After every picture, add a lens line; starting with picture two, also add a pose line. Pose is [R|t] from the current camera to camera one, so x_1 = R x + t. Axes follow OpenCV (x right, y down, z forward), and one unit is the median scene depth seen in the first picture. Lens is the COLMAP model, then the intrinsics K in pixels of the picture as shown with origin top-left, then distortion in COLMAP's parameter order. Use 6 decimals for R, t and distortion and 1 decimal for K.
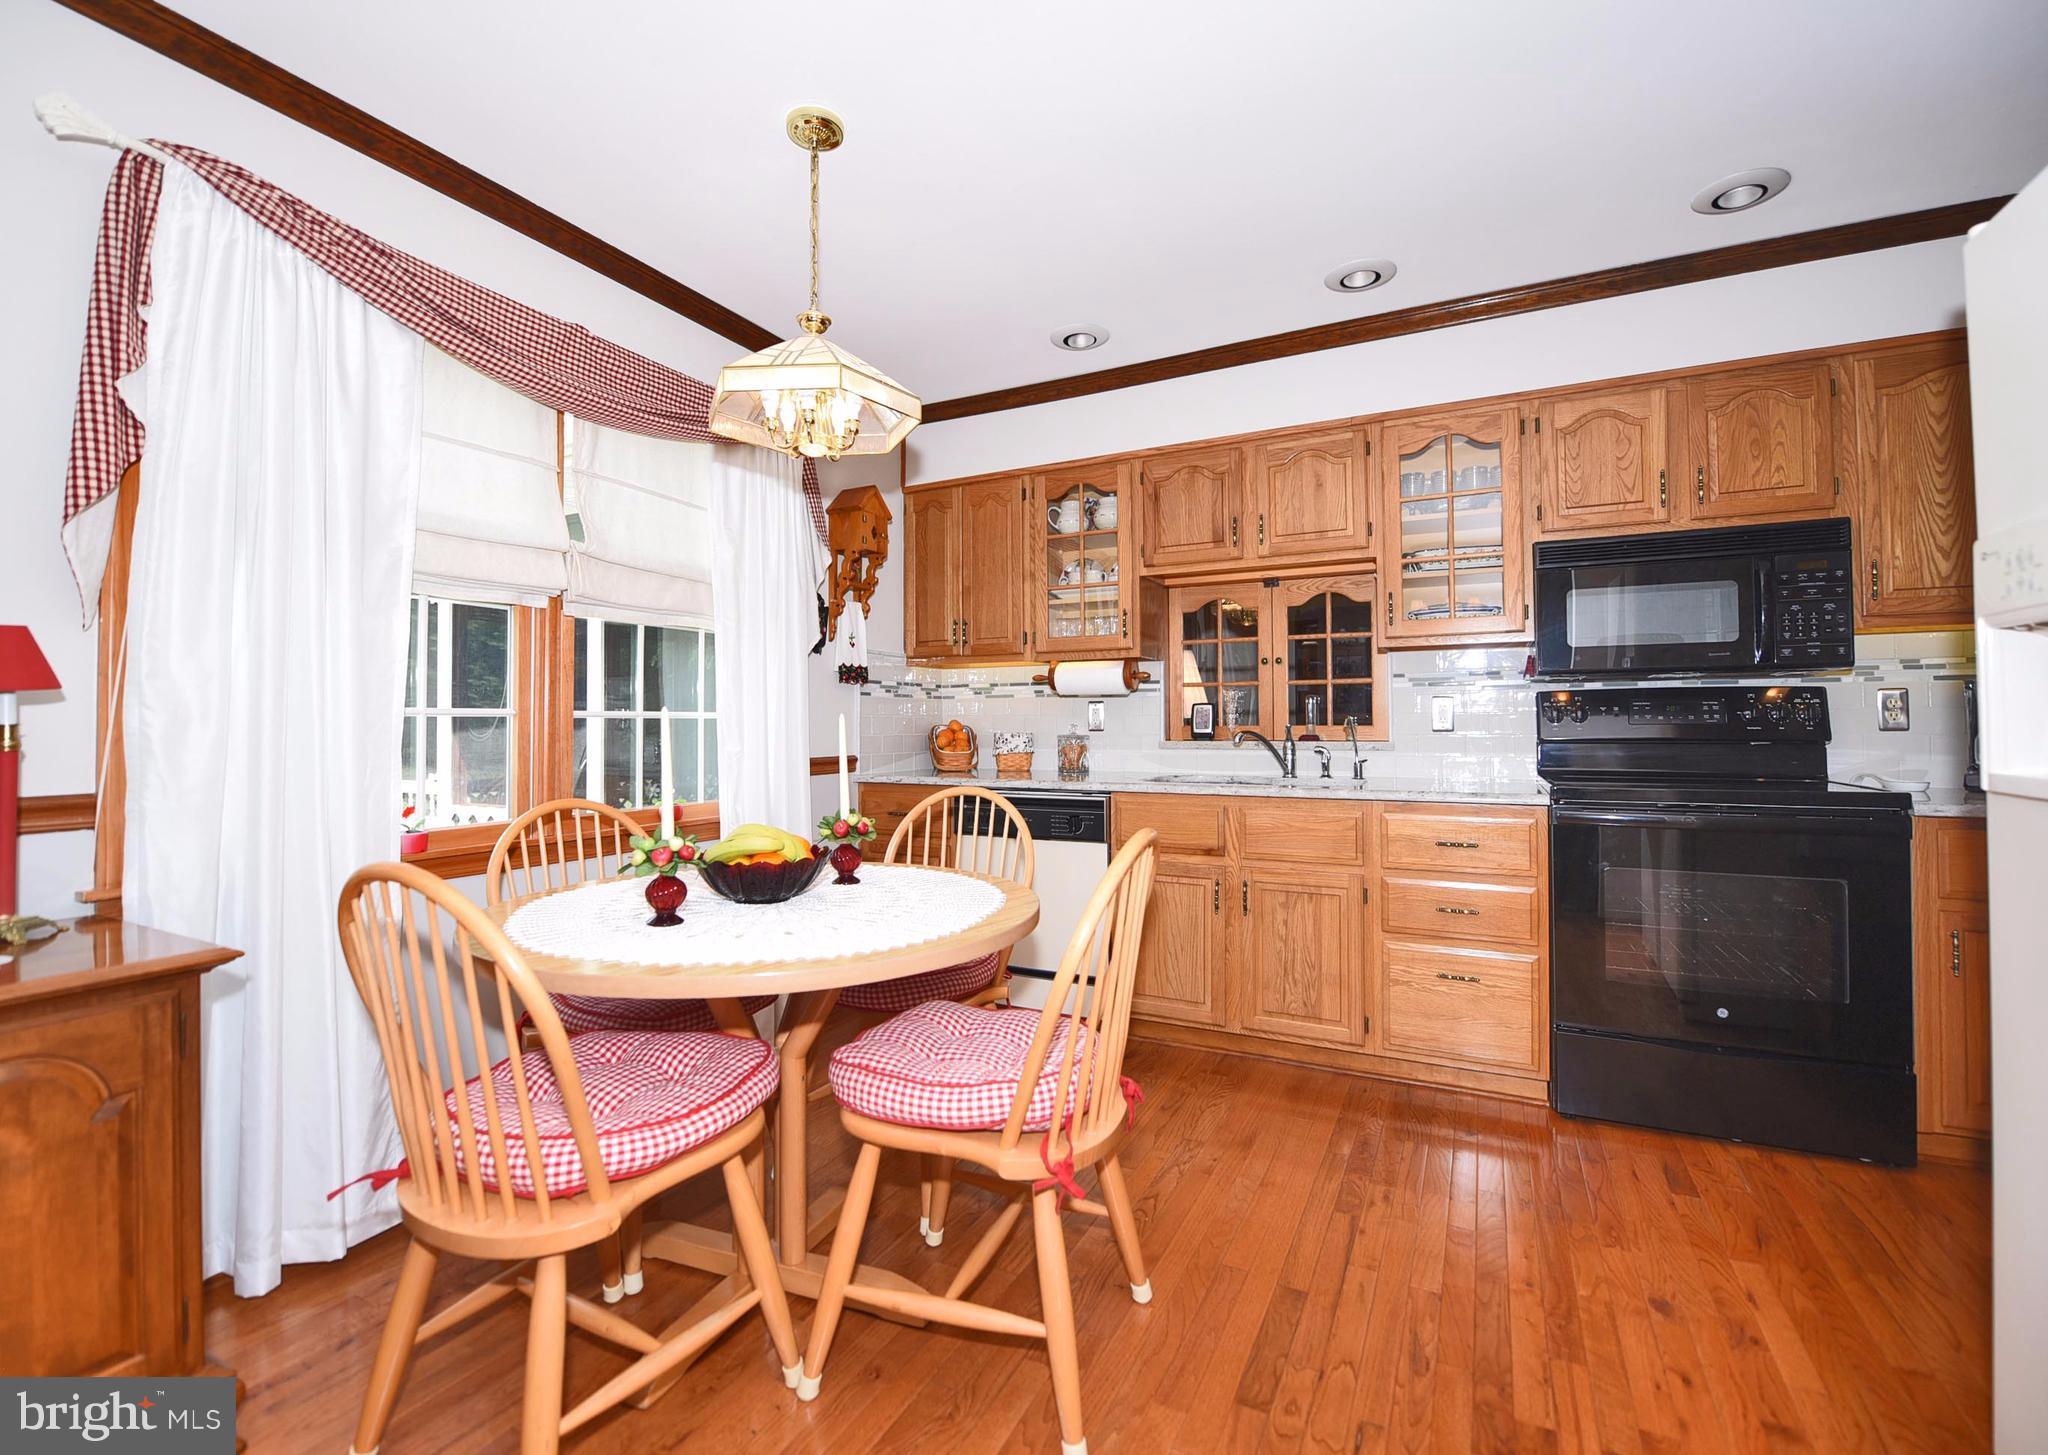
lens RADIAL K [[882.6, 0, 1024.5], [0, 882.6, 706.4], [0, 0, 1]] dist [-0.020649, -0.000752]
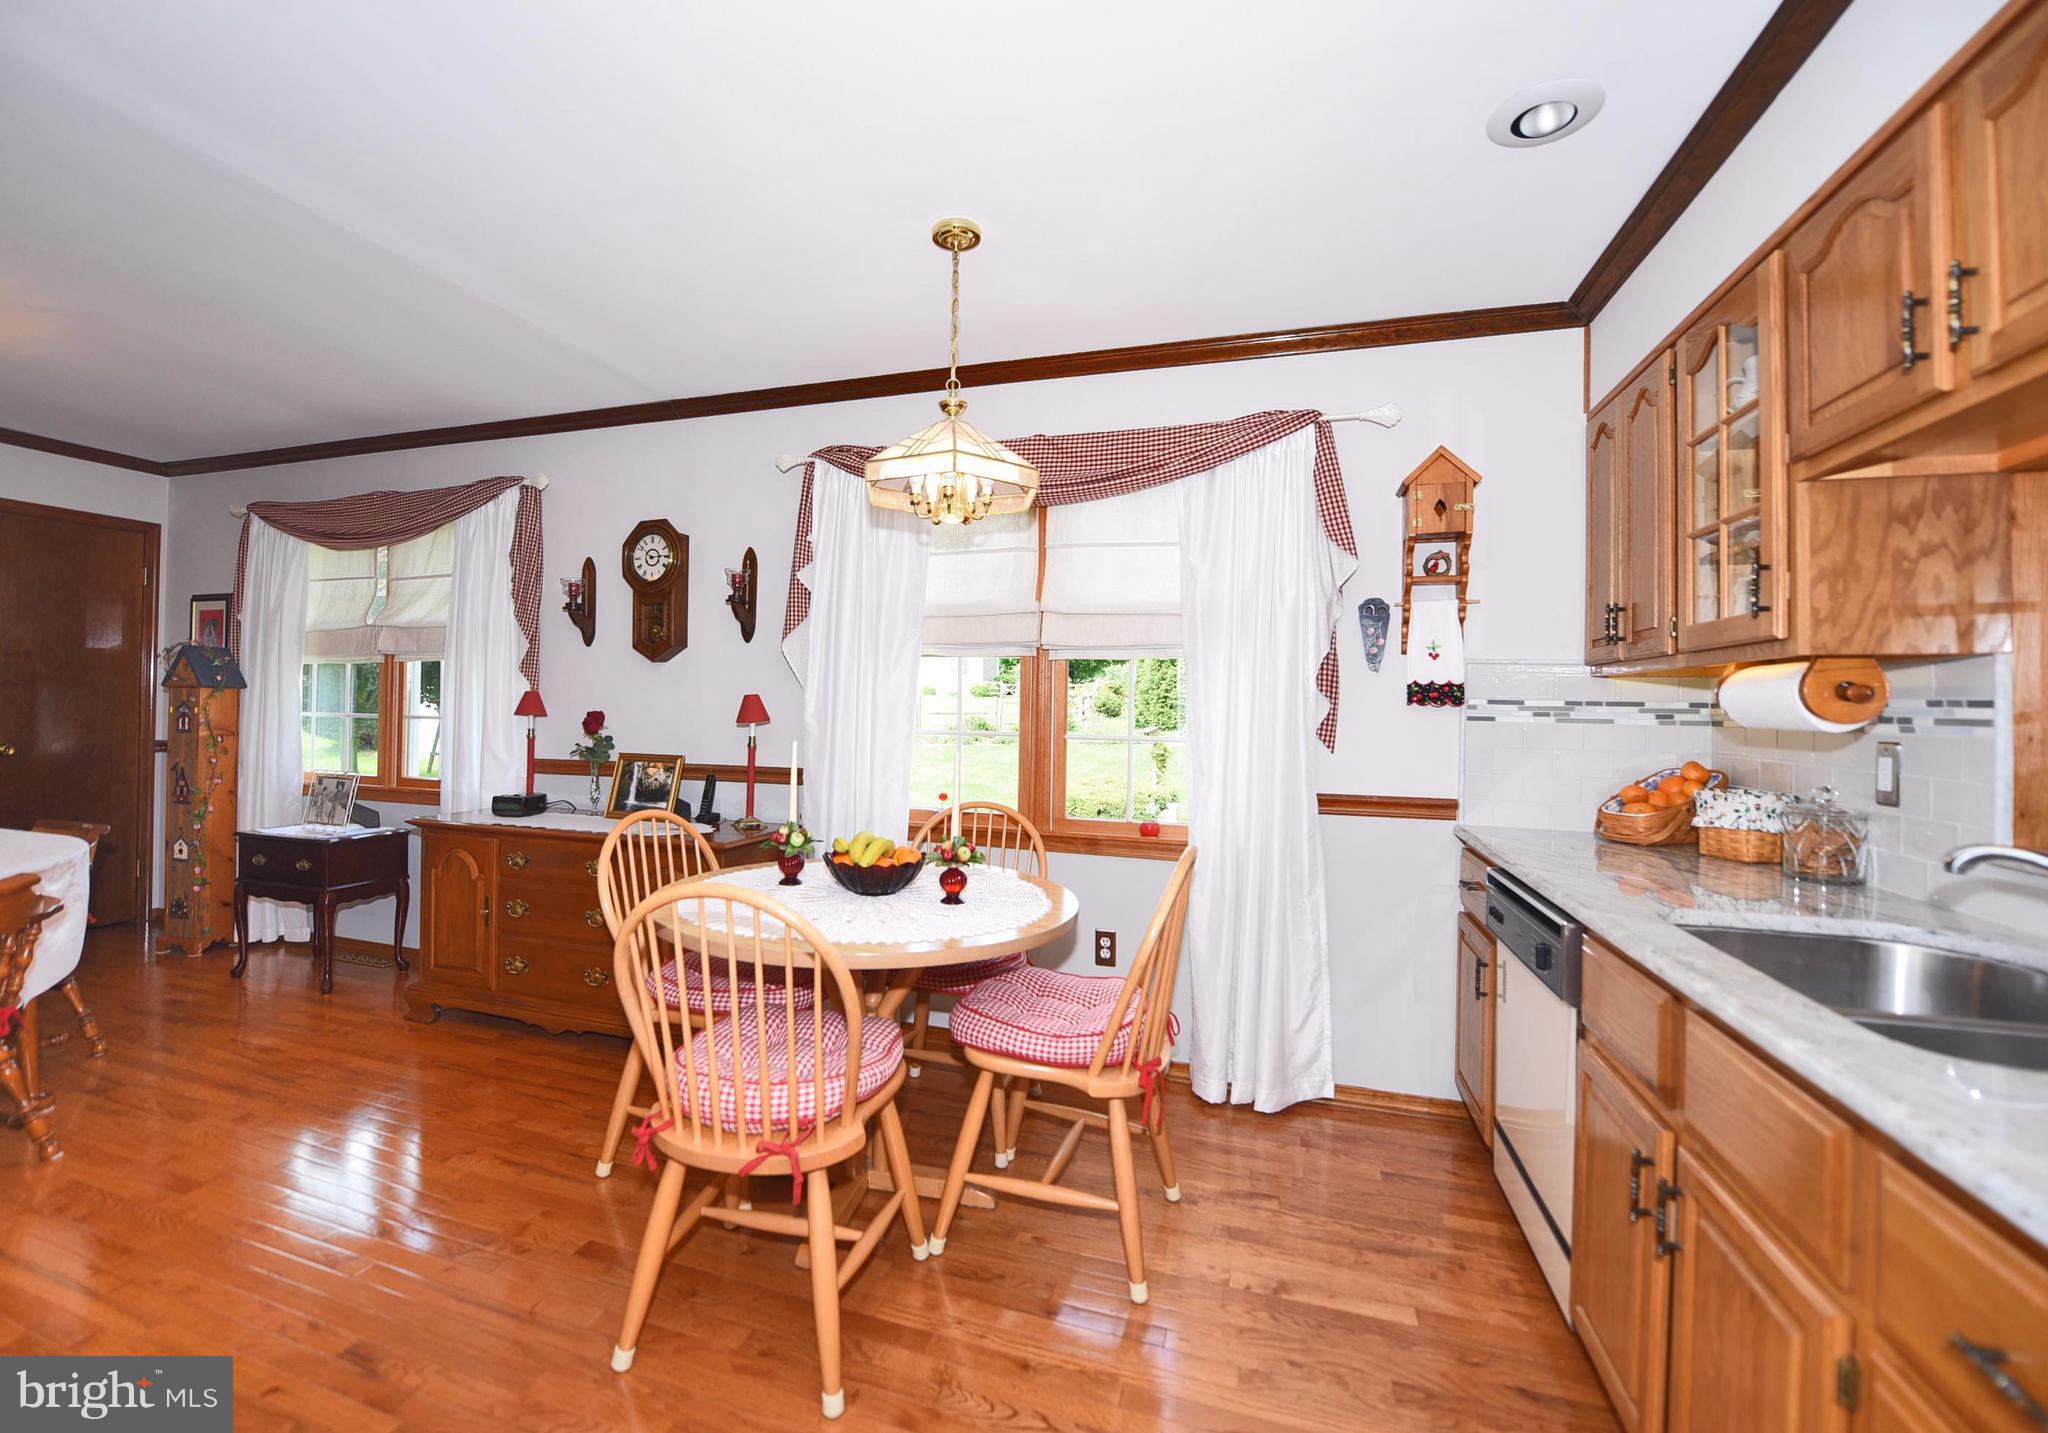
lens RADIAL K [[868.8, 0, 980.8], [0, 868.8, 699.4], [0, 0, 1]] dist [-0.020126, -0.000684]
pose [[0.143882, 0.000328, -0.989595, 0.643212], [-0.000357, 1.000000, 0.000279, -0.040497], [0.989595, 0.000313, 0.143882, 0.625795]]
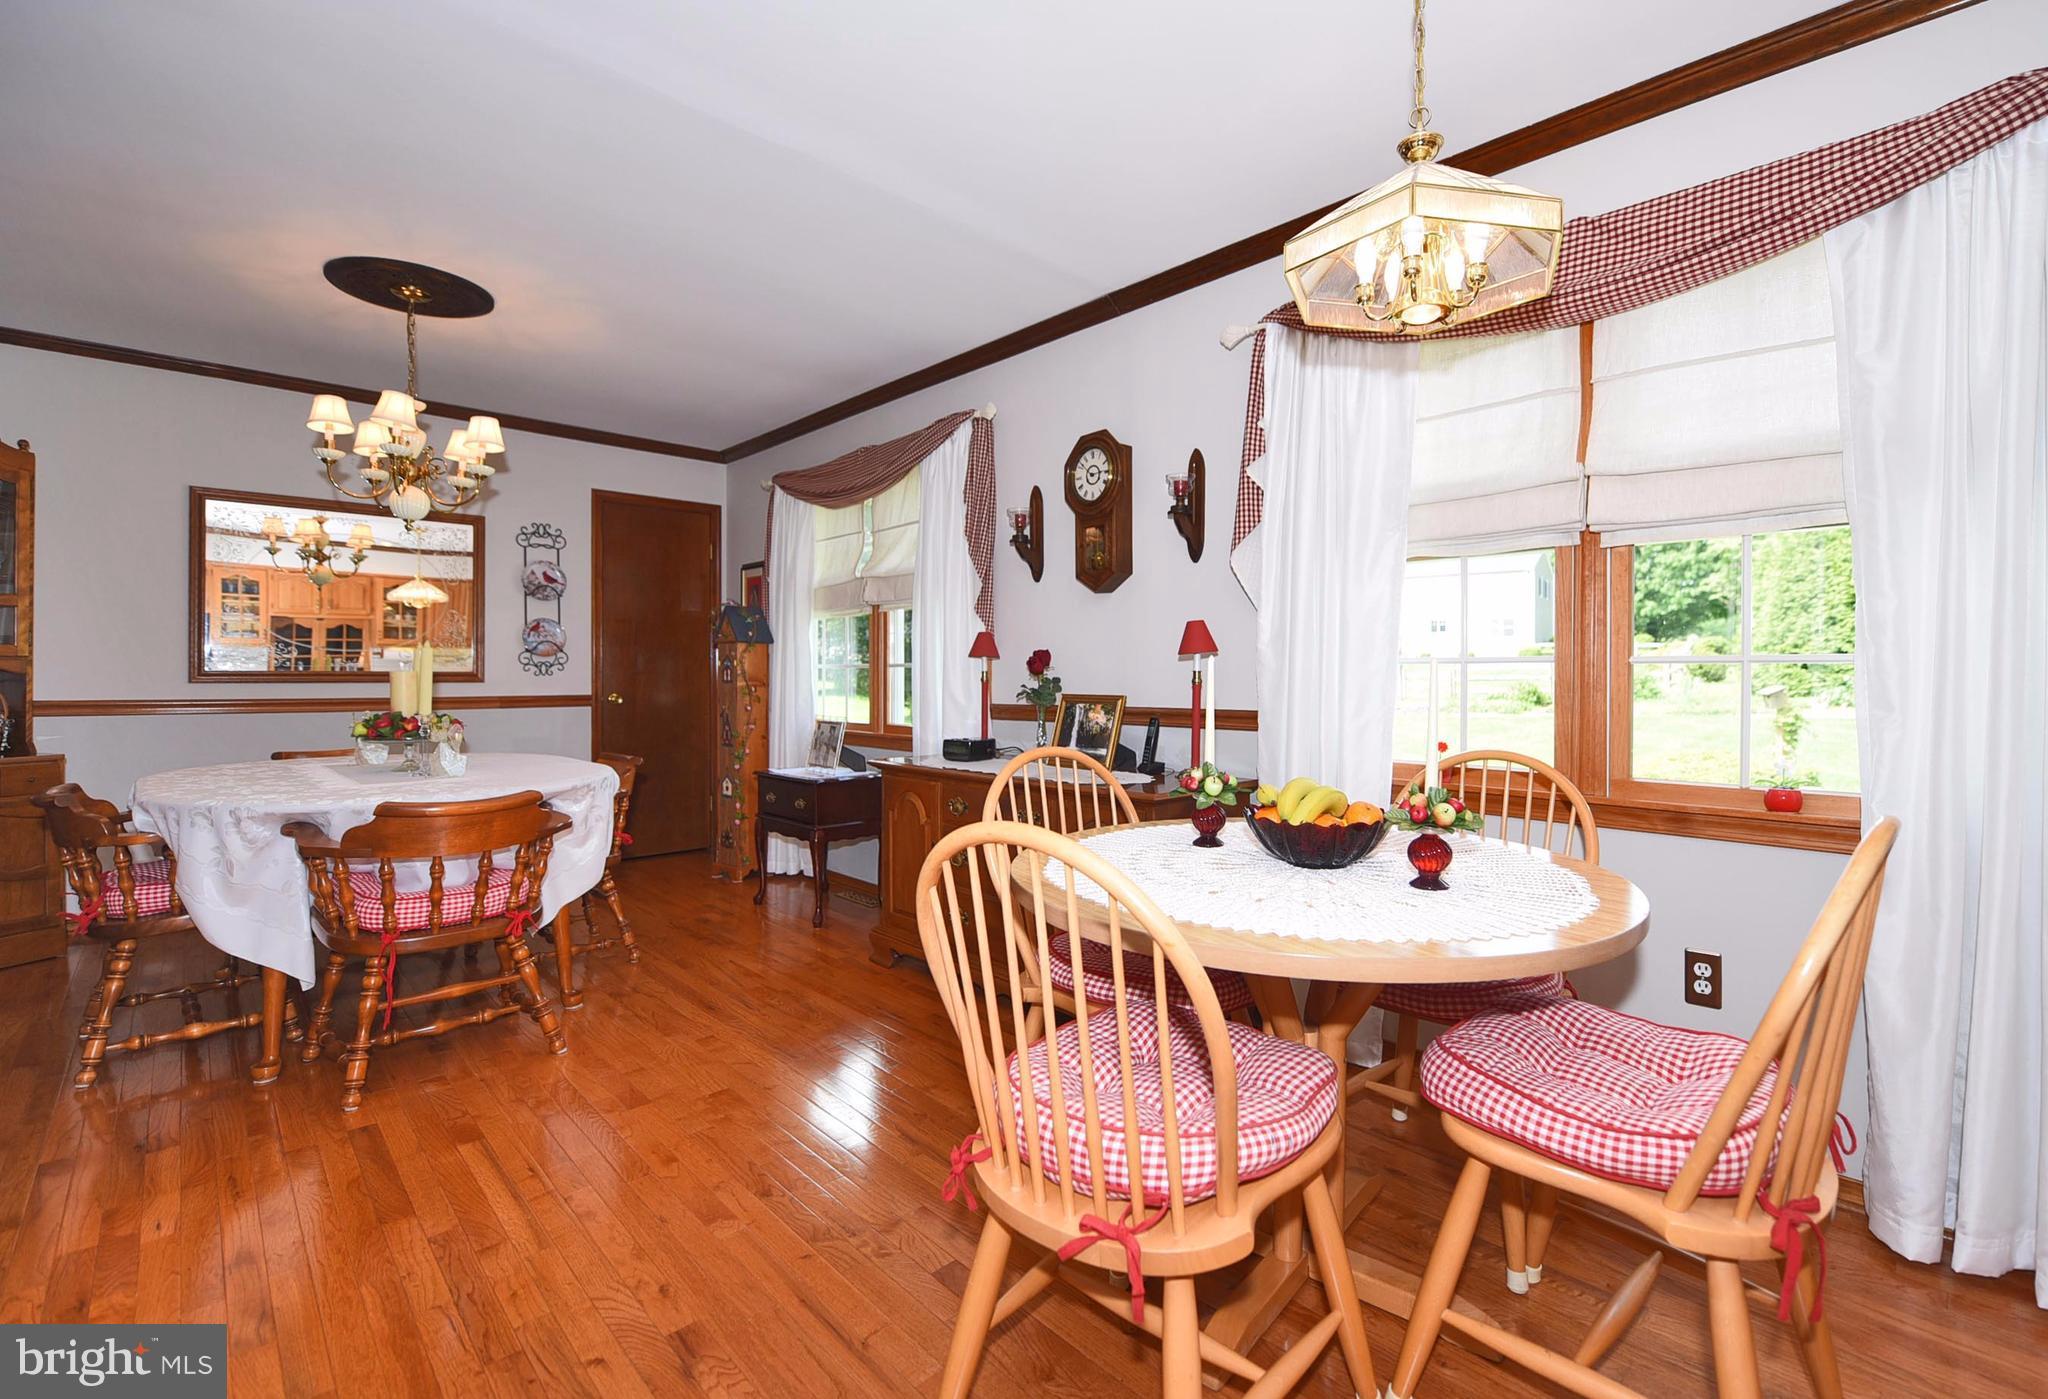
lens RADIAL K [[901.7, 0, 1094.3], [0, 901.7, 681.5], [0, 0, 1]] dist [-0.011763, -0.005081]
pose [[-0.304949, 0.013519, -0.952273, 0.435484], [0.017722, 0.999807, 0.008519, 0.012378], [0.952204, -0.014278, -0.305130, 0.689526]]
